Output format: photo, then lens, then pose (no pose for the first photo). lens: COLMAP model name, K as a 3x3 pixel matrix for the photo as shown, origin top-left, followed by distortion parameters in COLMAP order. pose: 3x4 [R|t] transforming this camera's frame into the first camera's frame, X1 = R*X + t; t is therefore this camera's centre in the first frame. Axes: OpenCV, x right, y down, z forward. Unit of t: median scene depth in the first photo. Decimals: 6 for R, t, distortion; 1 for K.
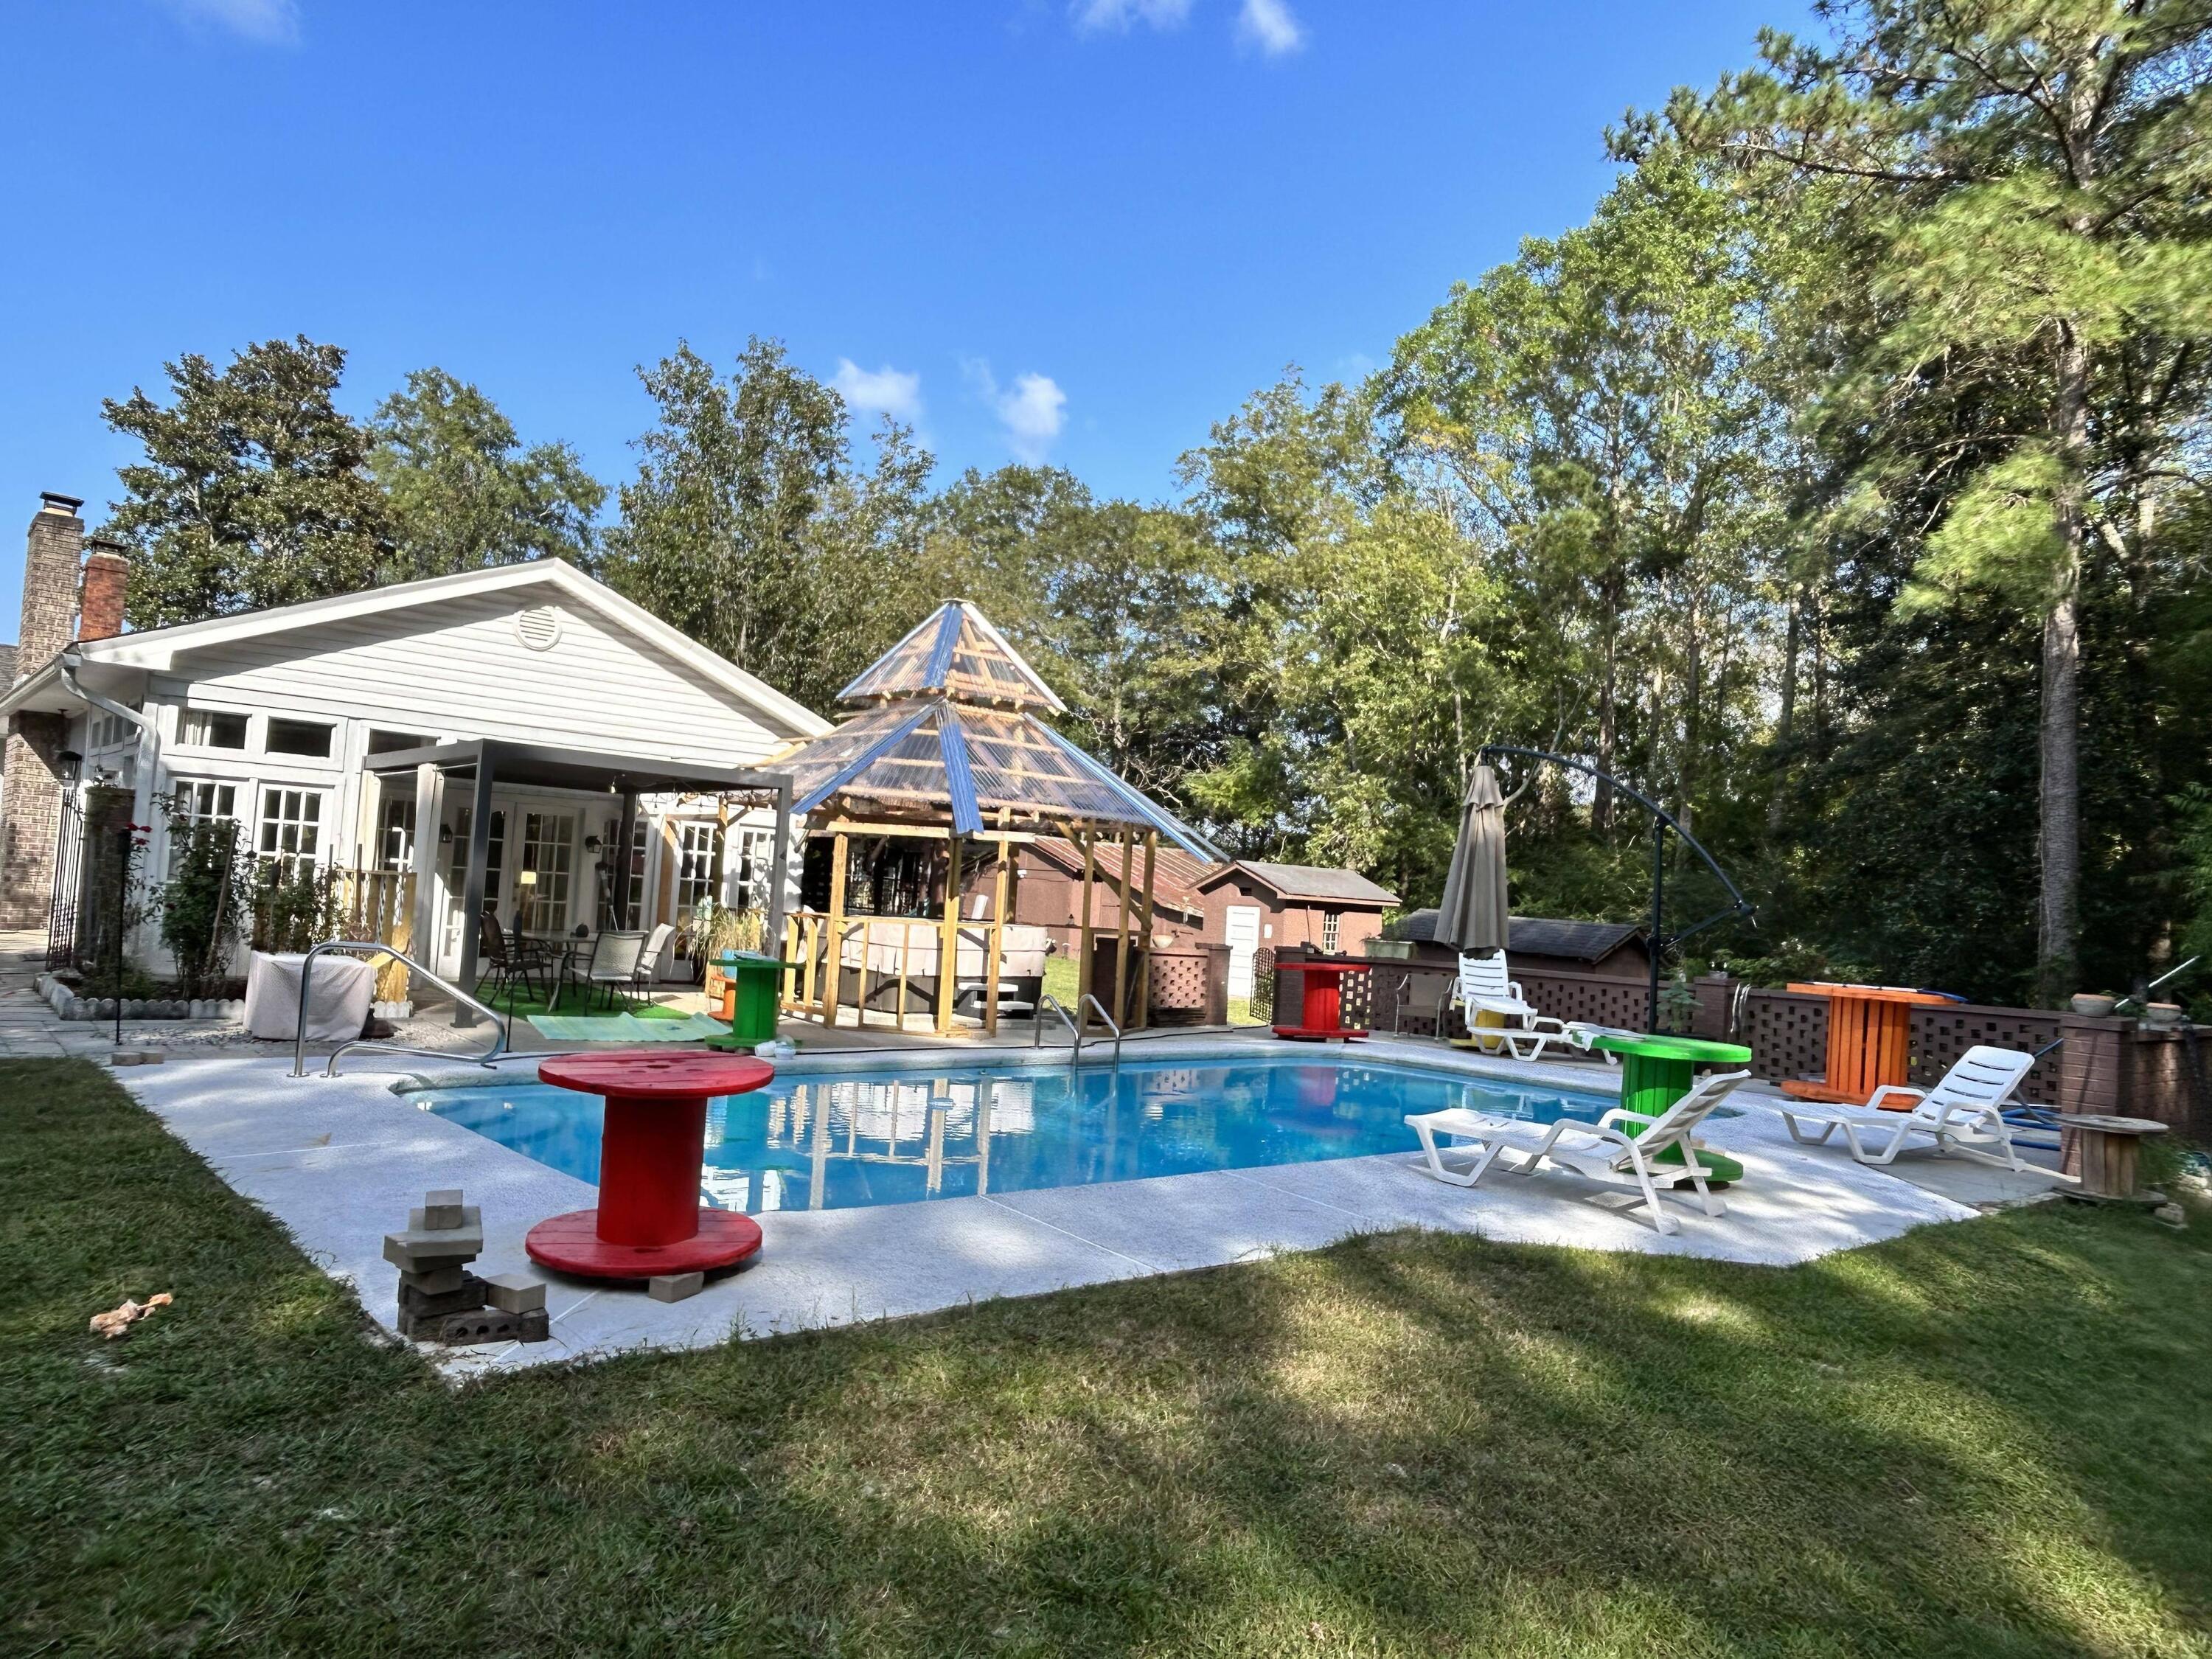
lens RADIAL K [[1599.1, 0, 1106.0], [0, 1599.1, 829.5], [0, 0, 1]] dist [-0.000673, -0.000848]
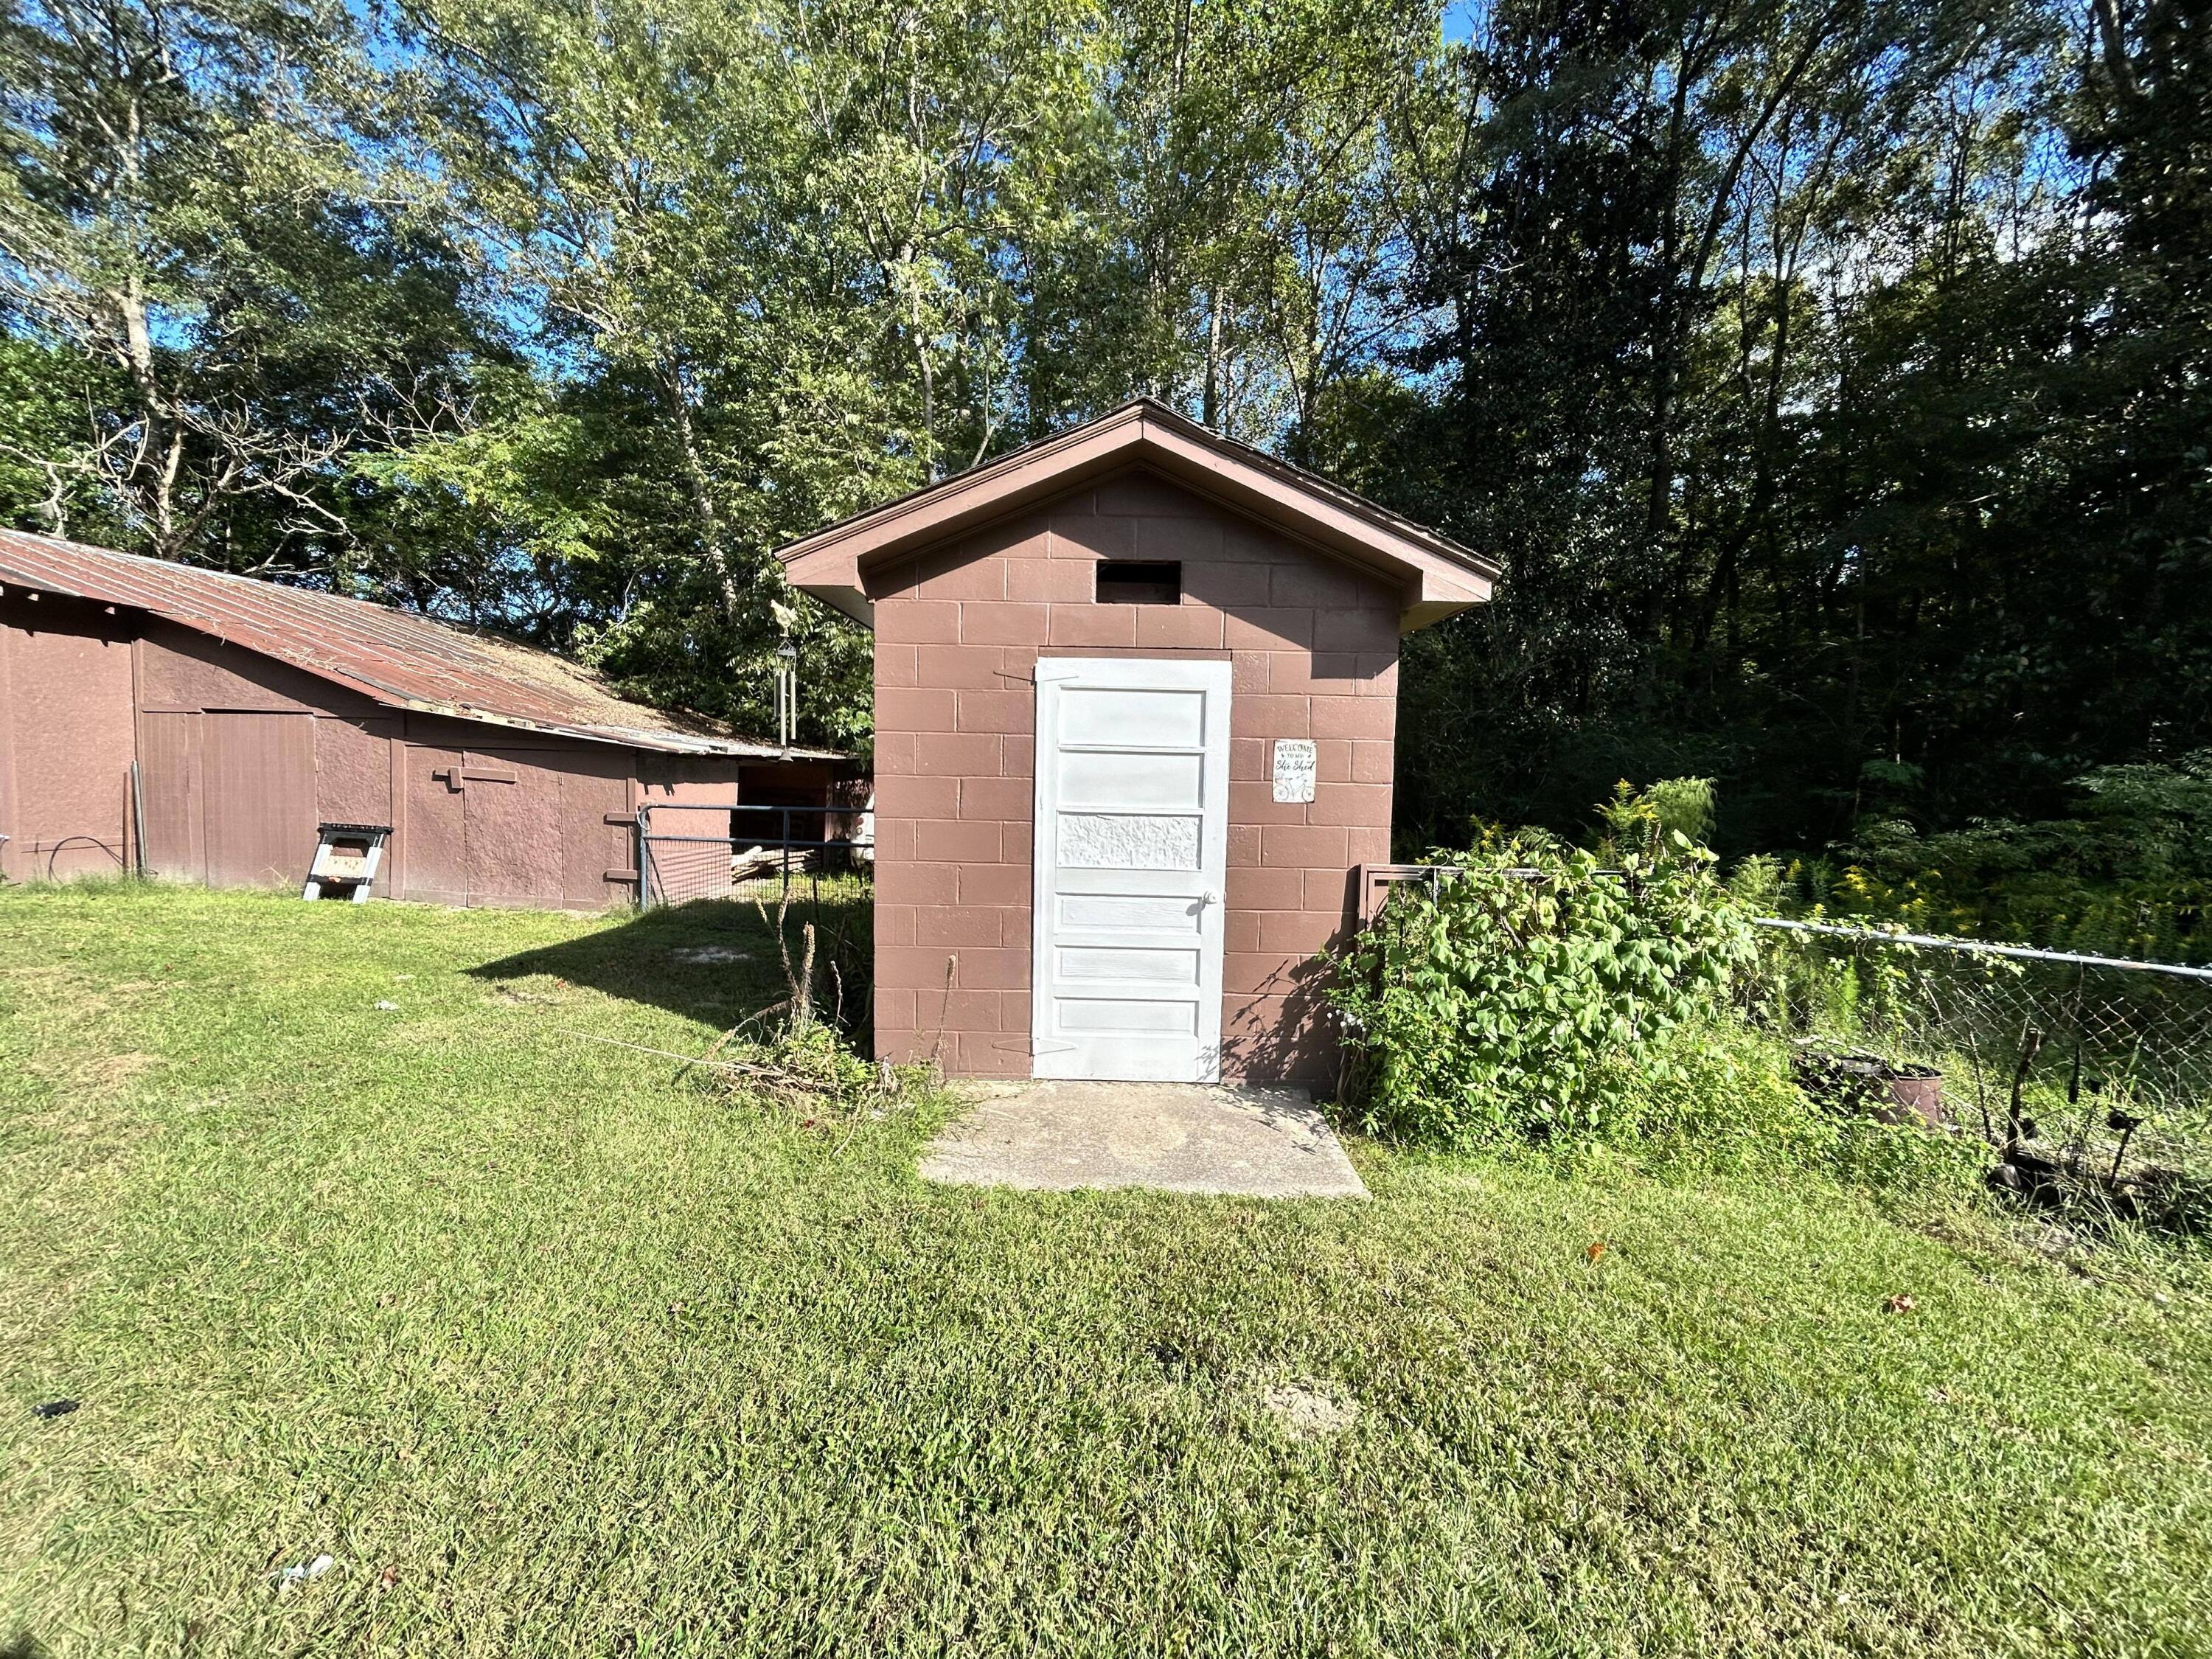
lens RADIAL K [[910.2, 0, 1106.0], [0, 910.2, 829.5], [0, 0, 1]] dist [0.001938, -0.000171]
pose [[0.691531, -0.075660, 0.718373, -0.000803], [-0.024057, 0.991535, 0.127588, 0.055447], [-0.721946, -0.105513, 0.683858, 0.913939]]
